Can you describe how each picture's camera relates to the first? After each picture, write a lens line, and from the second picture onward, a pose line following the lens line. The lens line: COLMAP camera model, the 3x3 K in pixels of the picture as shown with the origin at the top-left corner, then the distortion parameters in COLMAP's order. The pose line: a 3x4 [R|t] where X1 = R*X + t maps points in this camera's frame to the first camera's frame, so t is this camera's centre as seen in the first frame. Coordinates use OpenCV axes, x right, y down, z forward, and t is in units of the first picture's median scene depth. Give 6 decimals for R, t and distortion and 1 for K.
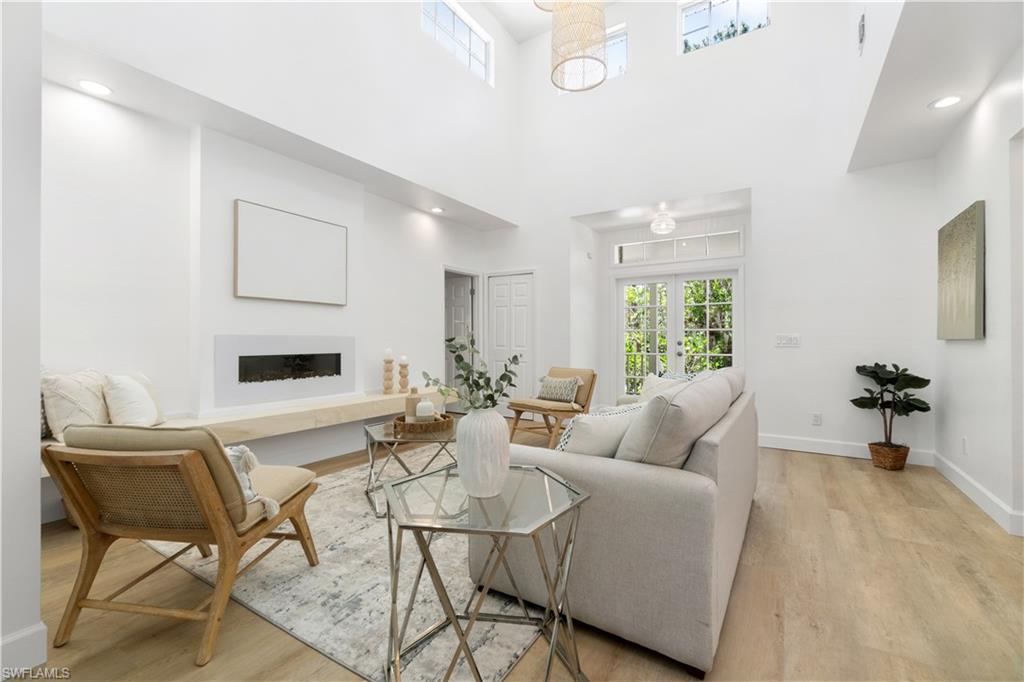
lens RADIAL K [[447.5, 0, 501.5], [0, 447.5, 334.3], [0, 0, 1]] dist [-0.007987, 0.001360]
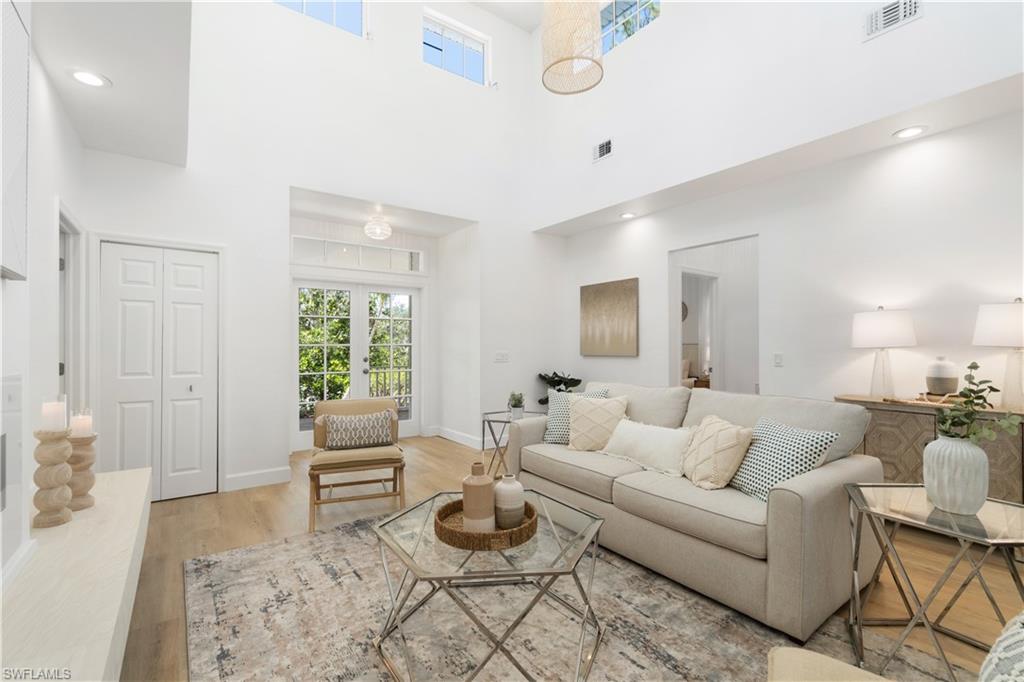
lens RADIAL K [[447.5, 0, 501.1], [0, 447.5, 347.2], [0, 0, 1]] dist [-0.007987, 0.001360]
pose [[0.359013, -0.003690, 0.933325, -0.620987], [-0.011473, 0.999899, 0.008366, -0.027361], [-0.933262, -0.013711, 0.358935, 0.687288]]
